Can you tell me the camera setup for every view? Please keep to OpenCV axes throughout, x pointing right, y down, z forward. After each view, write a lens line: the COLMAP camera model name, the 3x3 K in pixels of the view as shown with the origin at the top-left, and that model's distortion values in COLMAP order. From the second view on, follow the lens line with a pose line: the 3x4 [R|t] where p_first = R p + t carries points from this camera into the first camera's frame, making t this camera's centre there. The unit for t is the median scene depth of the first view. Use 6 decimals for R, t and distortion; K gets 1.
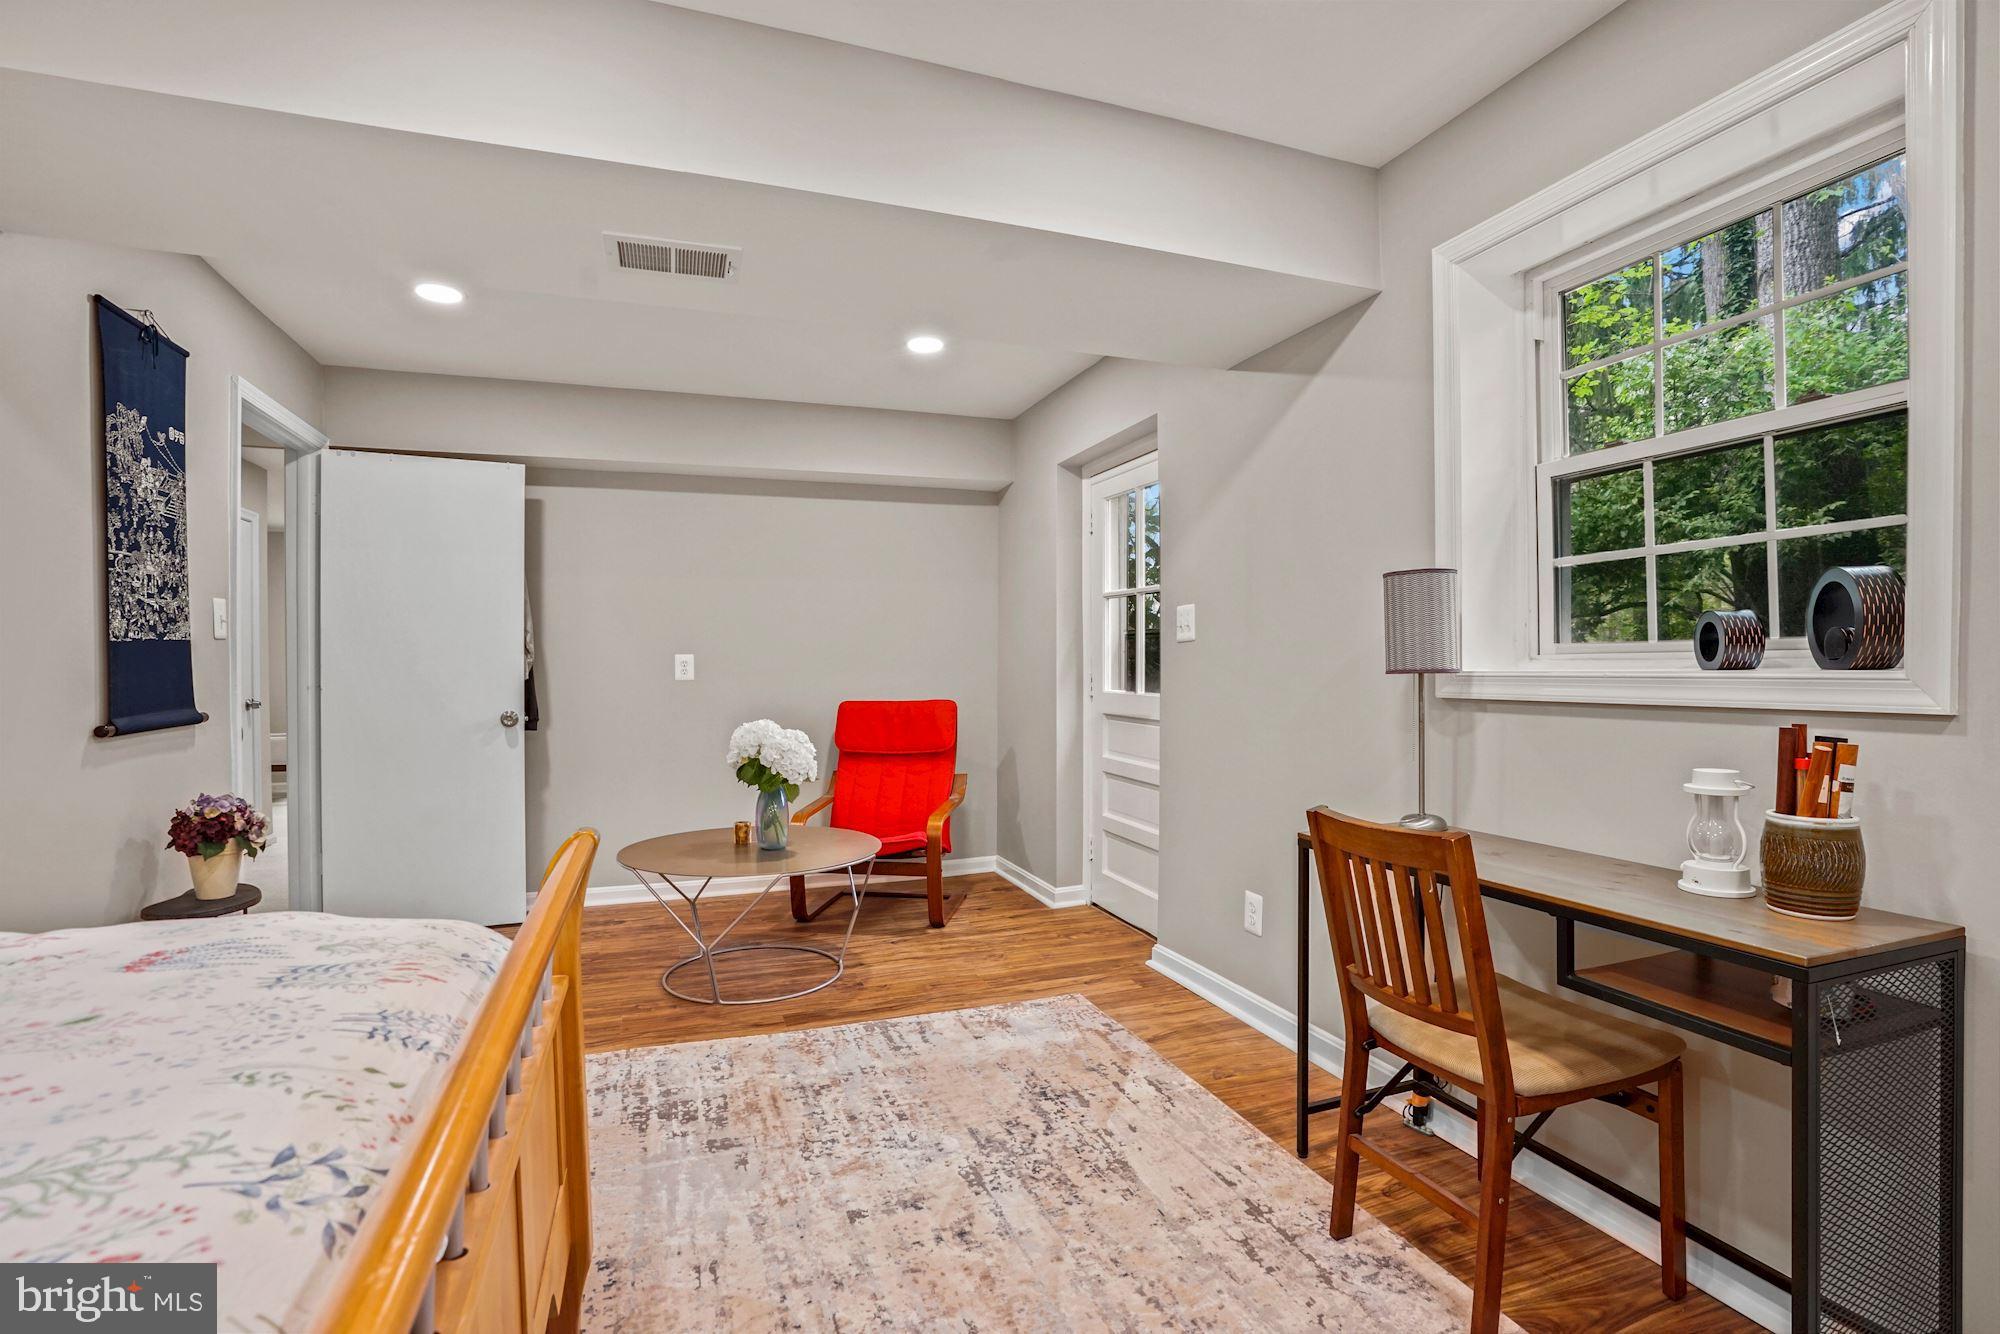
lens RADIAL K [[927.3, 0, 998.0], [0, 927.3, 663.6], [0, 0, 1]] dist [-0.037313, 0.007139]
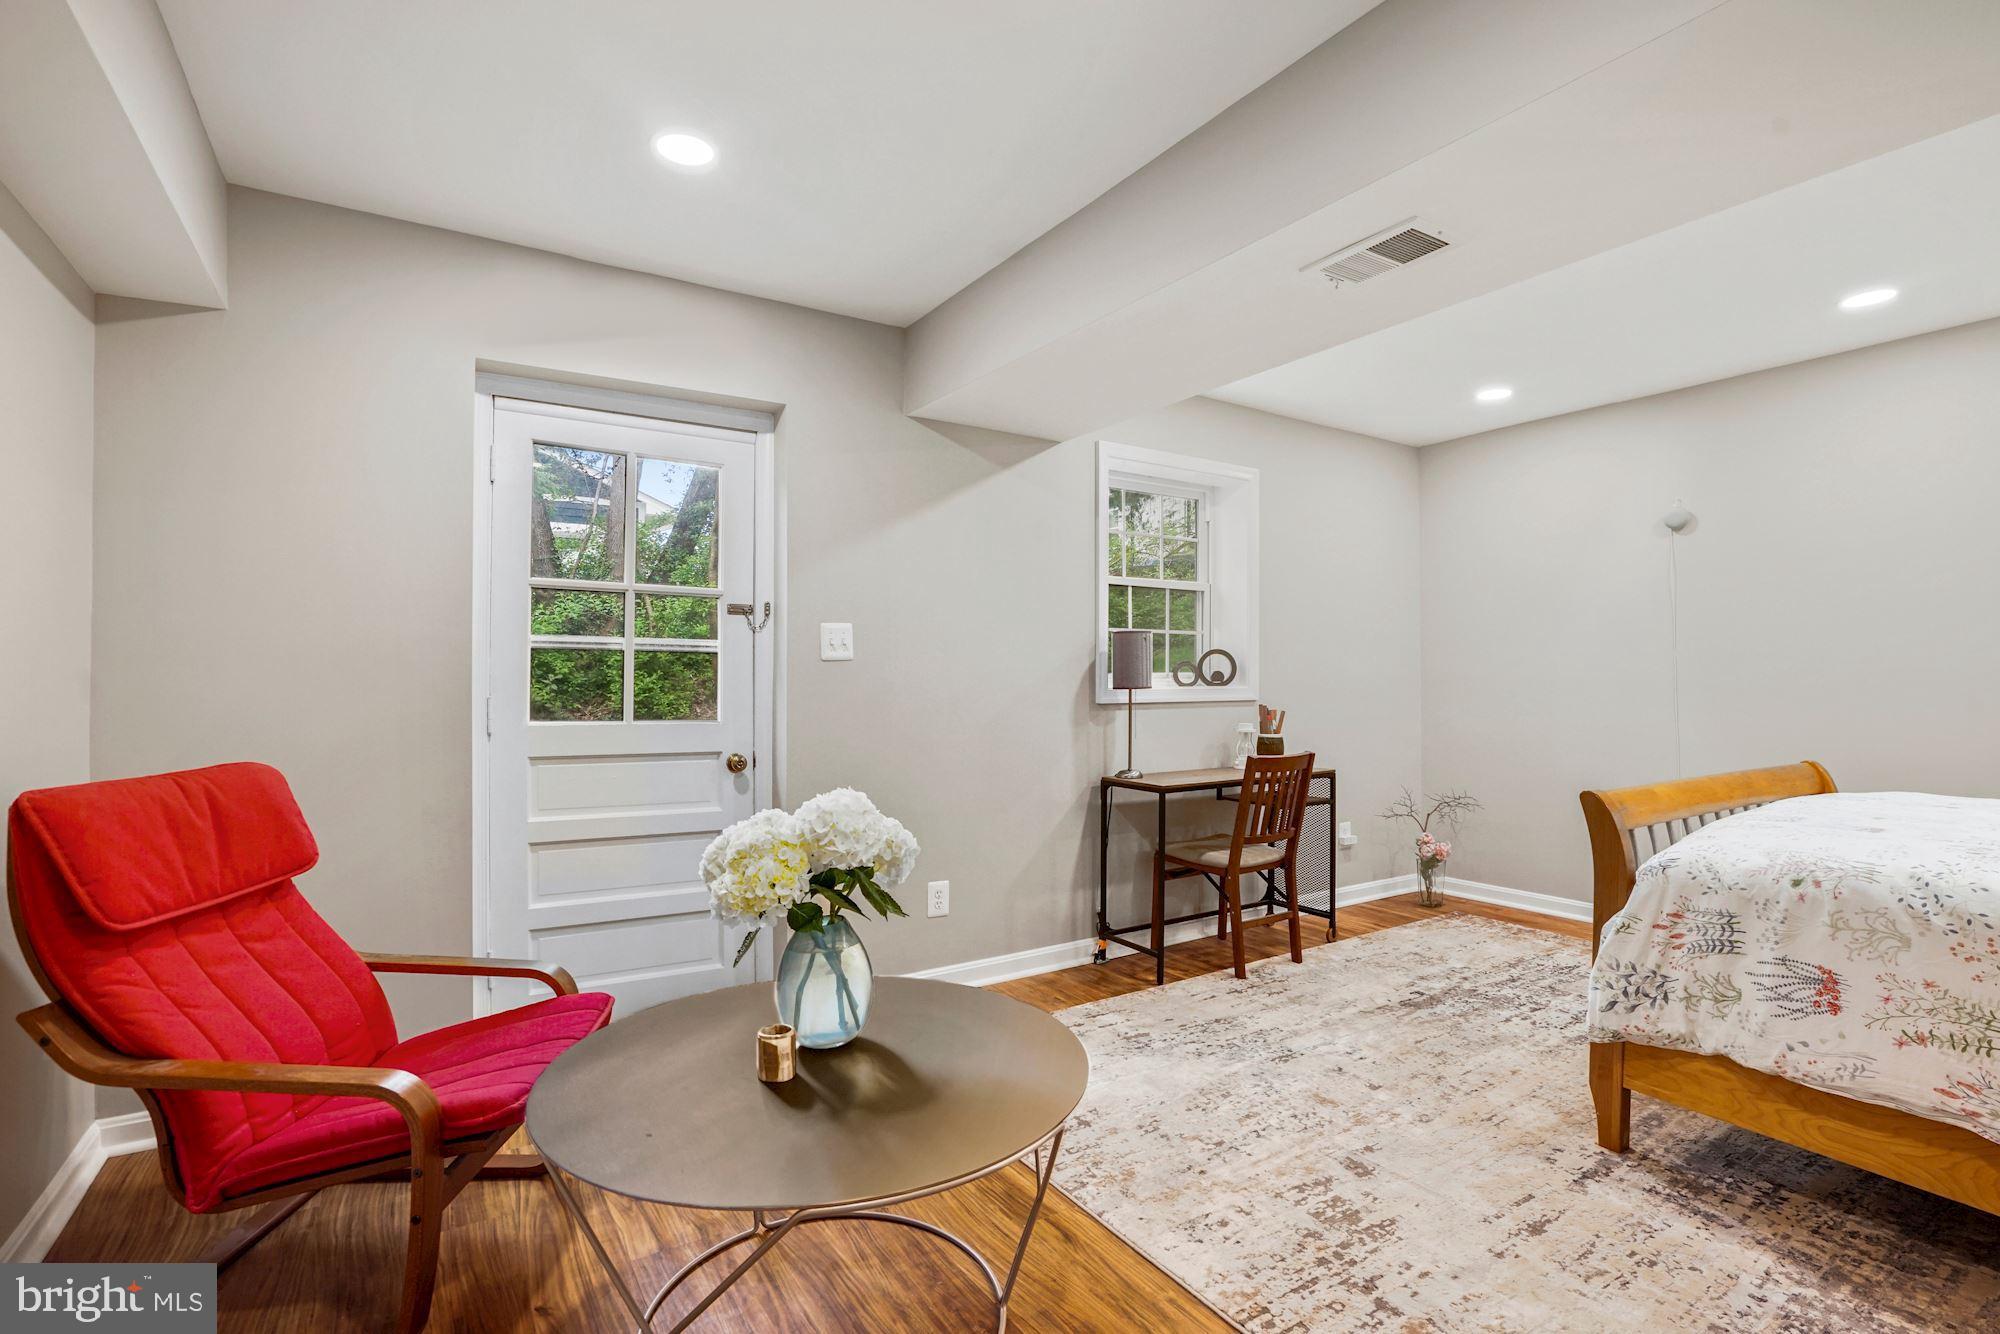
lens RADIAL K [[927.3, 0, 996.1], [0, 927.3, 674.0], [0, 0, 1]] dist [-0.037313, 0.007139]
pose [[-0.220990, 0.020507, 0.975061, -1.218745], [0.002310, 0.999787, -0.020503, 0.017233], [-0.975273, -0.002279, -0.220990, 1.648169]]
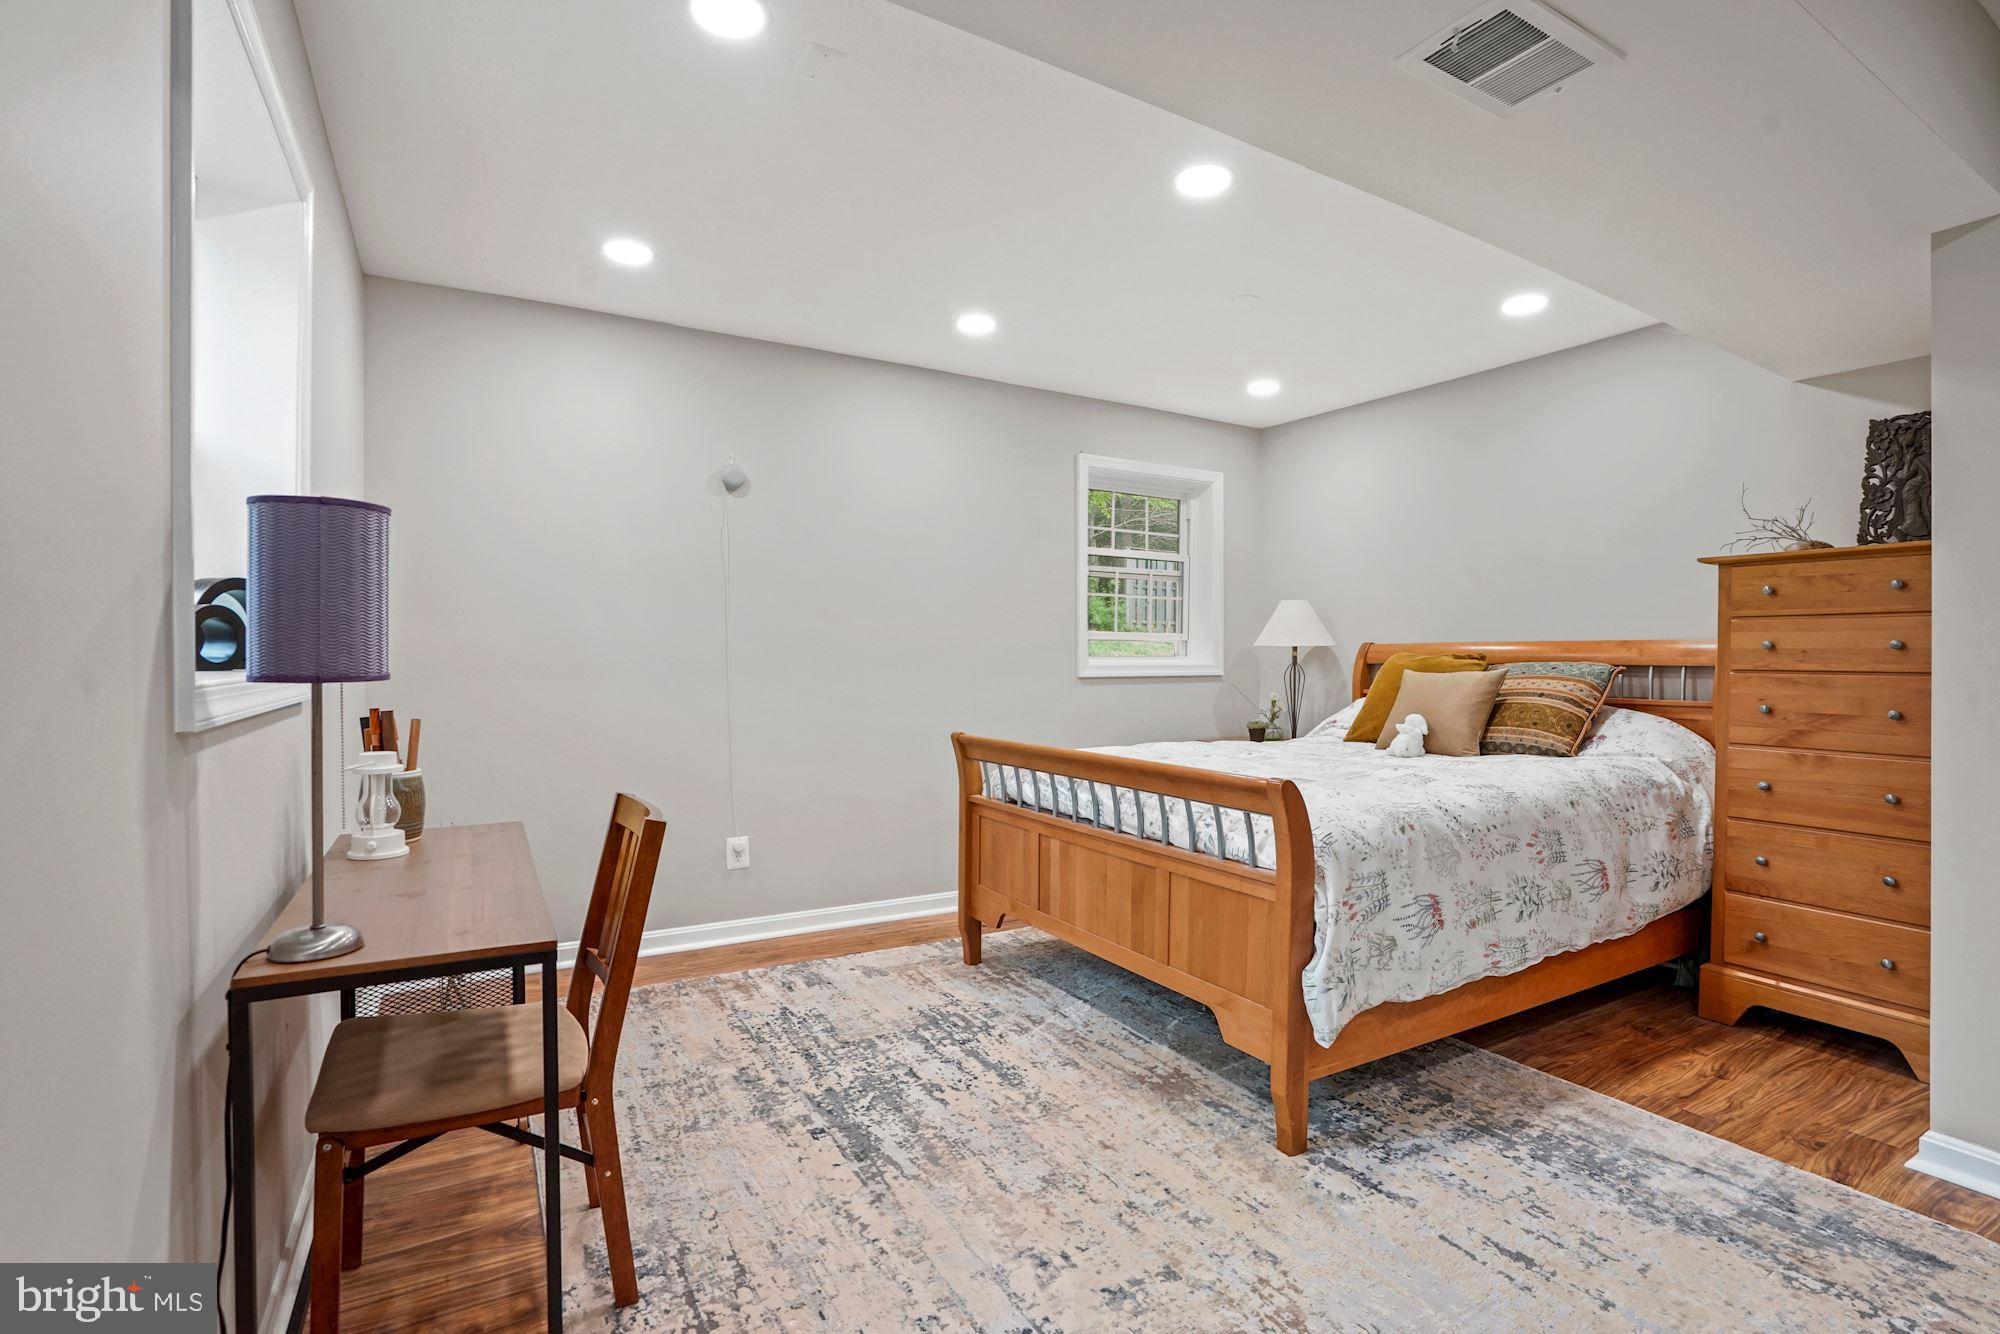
lens RADIAL K [[927.3, 0, 997.5], [0, 927.3, 669.9], [0, 0, 1]] dist [-0.037313, 0.007139]
pose [[-0.983466, 0.017170, -0.180277, 0.143129], [0.014074, 0.999731, 0.018436, -0.005987], [0.180545, 0.015594, -0.983443, 1.642667]]
